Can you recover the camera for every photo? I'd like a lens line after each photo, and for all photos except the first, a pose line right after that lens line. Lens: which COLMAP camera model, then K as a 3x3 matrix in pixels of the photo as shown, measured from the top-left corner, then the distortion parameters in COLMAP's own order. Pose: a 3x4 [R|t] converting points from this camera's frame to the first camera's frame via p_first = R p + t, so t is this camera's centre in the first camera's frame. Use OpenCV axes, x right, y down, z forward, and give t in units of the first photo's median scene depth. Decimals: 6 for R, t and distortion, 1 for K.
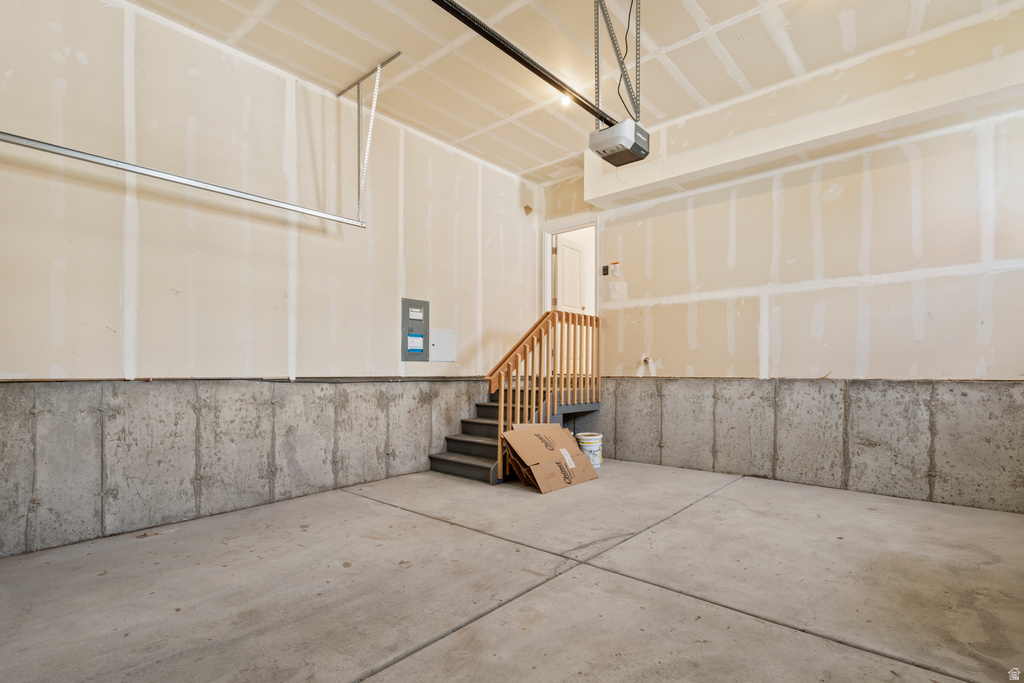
lens RADIAL K [[471.5, 0, 512.1], [0, 471.5, 344.4], [0, 0, 1]] dist [-0.004594, 0.002549]
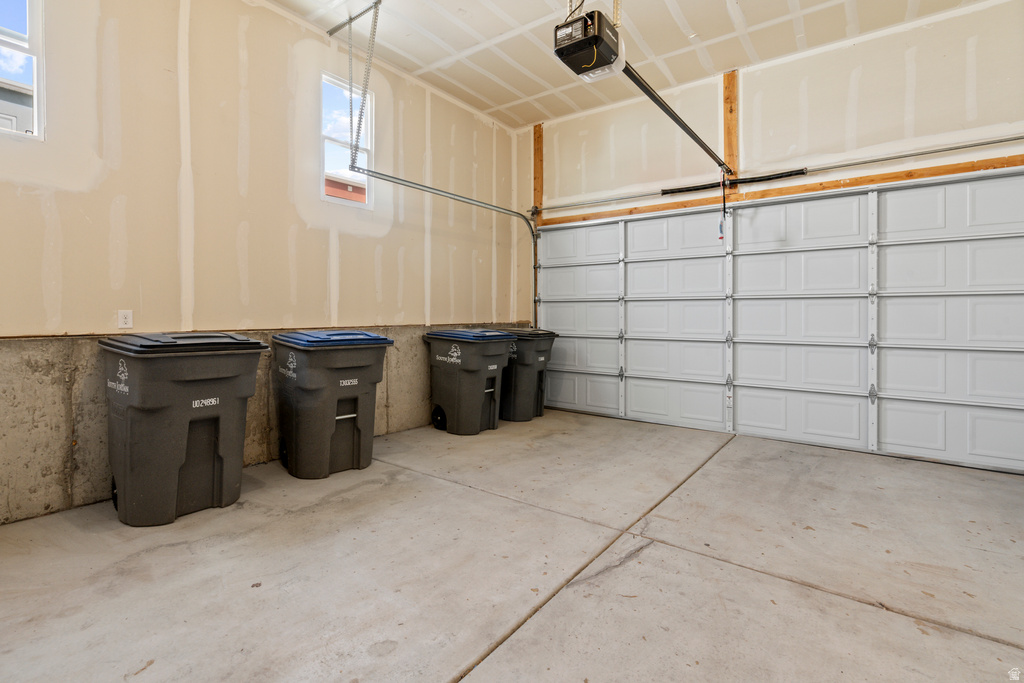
lens RADIAL K [[471.5, 0, 511.8], [0, 471.5, 340.5], [0, 0, 1]] dist [-0.004594, 0.002549]
pose [[-0.995667, 0.002799, -0.092946, 0.458148], [0.002455, 0.999990, 0.003806, 0.079074], [0.092956, 0.003562, -0.995664, 1.906813]]
